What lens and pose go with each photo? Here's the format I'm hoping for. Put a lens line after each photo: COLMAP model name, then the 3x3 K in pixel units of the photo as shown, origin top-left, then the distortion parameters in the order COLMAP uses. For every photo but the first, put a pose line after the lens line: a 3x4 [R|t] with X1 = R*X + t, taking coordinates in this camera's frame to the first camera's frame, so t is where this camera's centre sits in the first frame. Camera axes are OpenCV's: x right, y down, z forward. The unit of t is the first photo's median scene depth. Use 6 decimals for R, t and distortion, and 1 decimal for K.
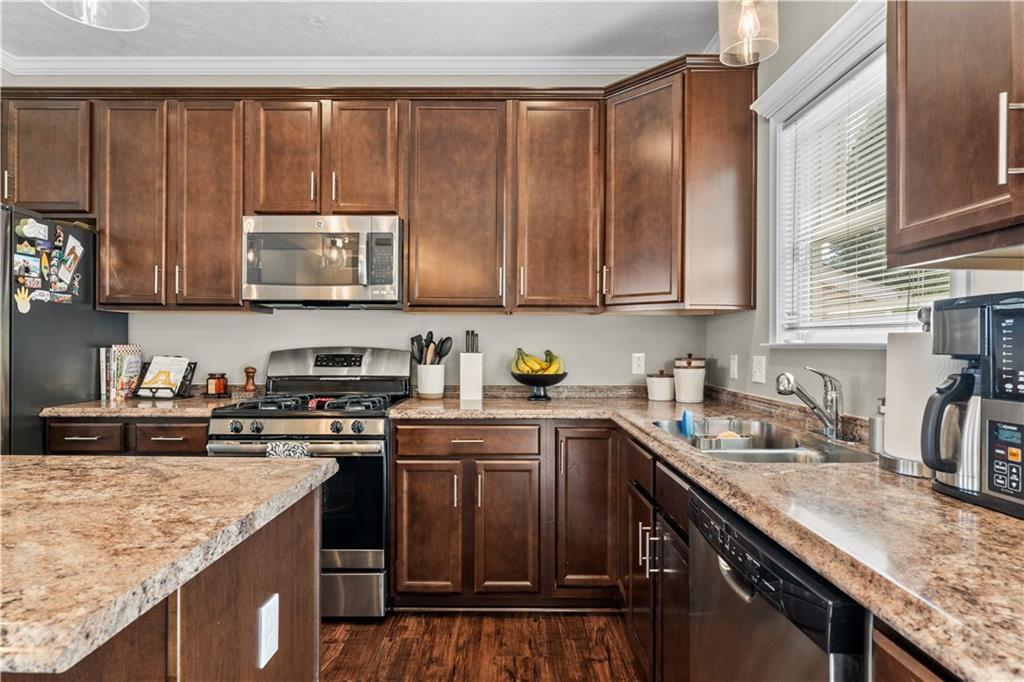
lens RADIAL K [[568.2, 0, 504.5], [0, 568.2, 344.1], [0, 0, 1]] dist [-0.002520, -0.000983]
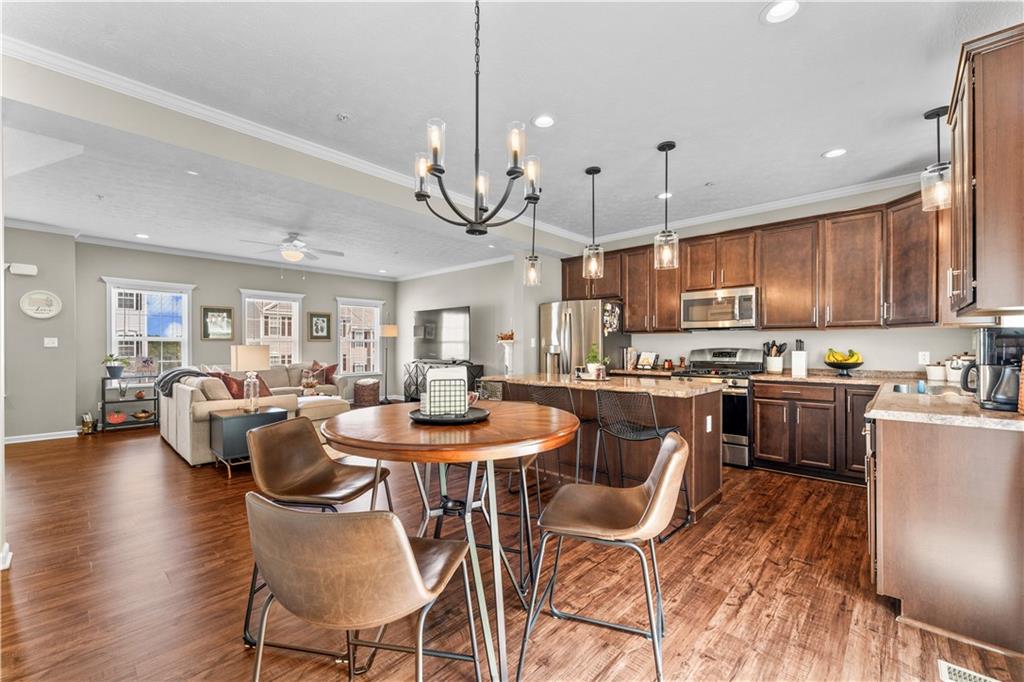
lens RADIAL K [[421.6, 0, 505.4], [0, 421.6, 347.2], [0, 0, 1]] dist [0.000479, 0.000146]
pose [[0.733424, -0.003068, -0.679765, 0.199854], [0.002841, 0.999995, -0.001448, 0.001372], [0.679766, -0.000869, 0.733429, -0.795676]]
